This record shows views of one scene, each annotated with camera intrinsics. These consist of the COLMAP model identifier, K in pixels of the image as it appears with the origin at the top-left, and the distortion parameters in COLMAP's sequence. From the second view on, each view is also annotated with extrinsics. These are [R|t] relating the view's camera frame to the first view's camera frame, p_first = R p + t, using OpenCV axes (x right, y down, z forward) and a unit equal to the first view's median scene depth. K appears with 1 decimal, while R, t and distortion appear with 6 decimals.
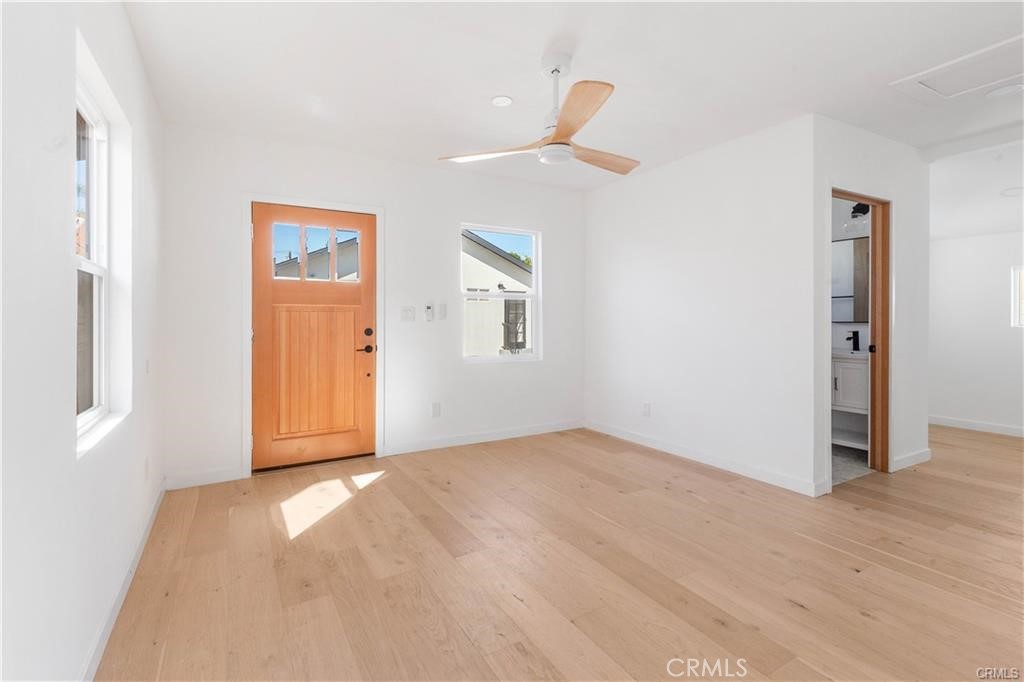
lens RADIAL K [[476.3, 0, 511.6], [0, 476.3, 321.9], [0, 0, 1]] dist [0.003527, 0.001326]
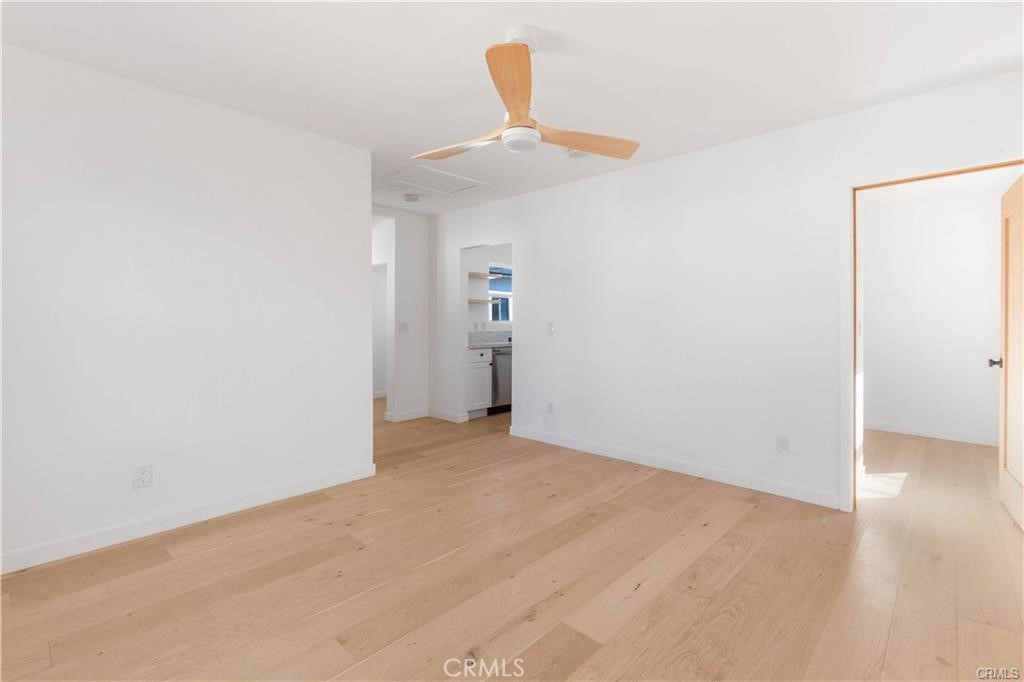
lens RADIAL K [[476.3, 0, 518.7], [0, 476.3, 334.3], [0, 0, 1]] dist [0.003527, 0.001326]
pose [[-0.299546, -0.021442, 0.953841, -0.653394], [0.005263, 0.999695, 0.024126, -0.006690], [-0.954067, 0.012247, -0.299342, 1.125099]]
